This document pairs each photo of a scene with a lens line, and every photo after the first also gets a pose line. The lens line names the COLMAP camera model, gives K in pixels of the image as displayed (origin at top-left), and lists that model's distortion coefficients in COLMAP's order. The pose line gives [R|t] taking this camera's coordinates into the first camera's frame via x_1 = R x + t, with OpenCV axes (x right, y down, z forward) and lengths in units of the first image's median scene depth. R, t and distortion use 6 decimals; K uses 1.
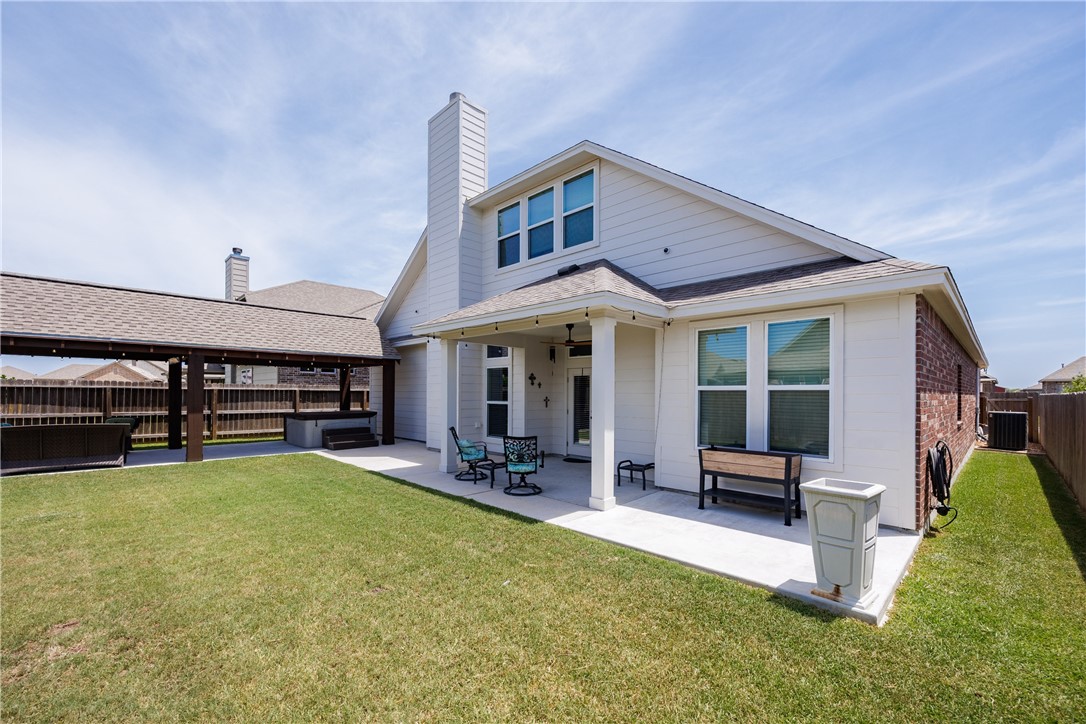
lens RADIAL K [[443.1, 0, 544.0], [0, 443.1, 391.1], [0, 0, 1]] dist [0.000480, 0.000096]
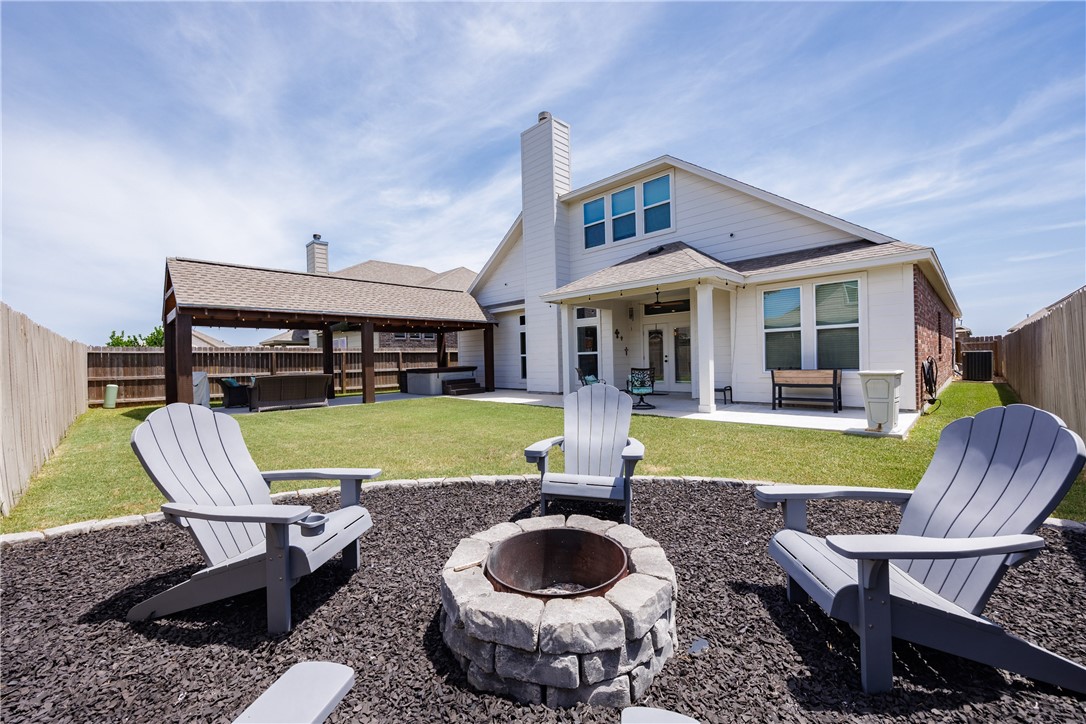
lens RADIAL K [[434.1, 0, 543.6], [0, 434.1, 358.0], [0, 0, 1]] dist [-0.008574, 0.000103]
pose [[0.999377, -0.032894, 0.012824, -0.249219], [0.032921, 0.999456, -0.001957, 0.038745], [-0.012753, 0.002378, 0.999916, -0.257824]]
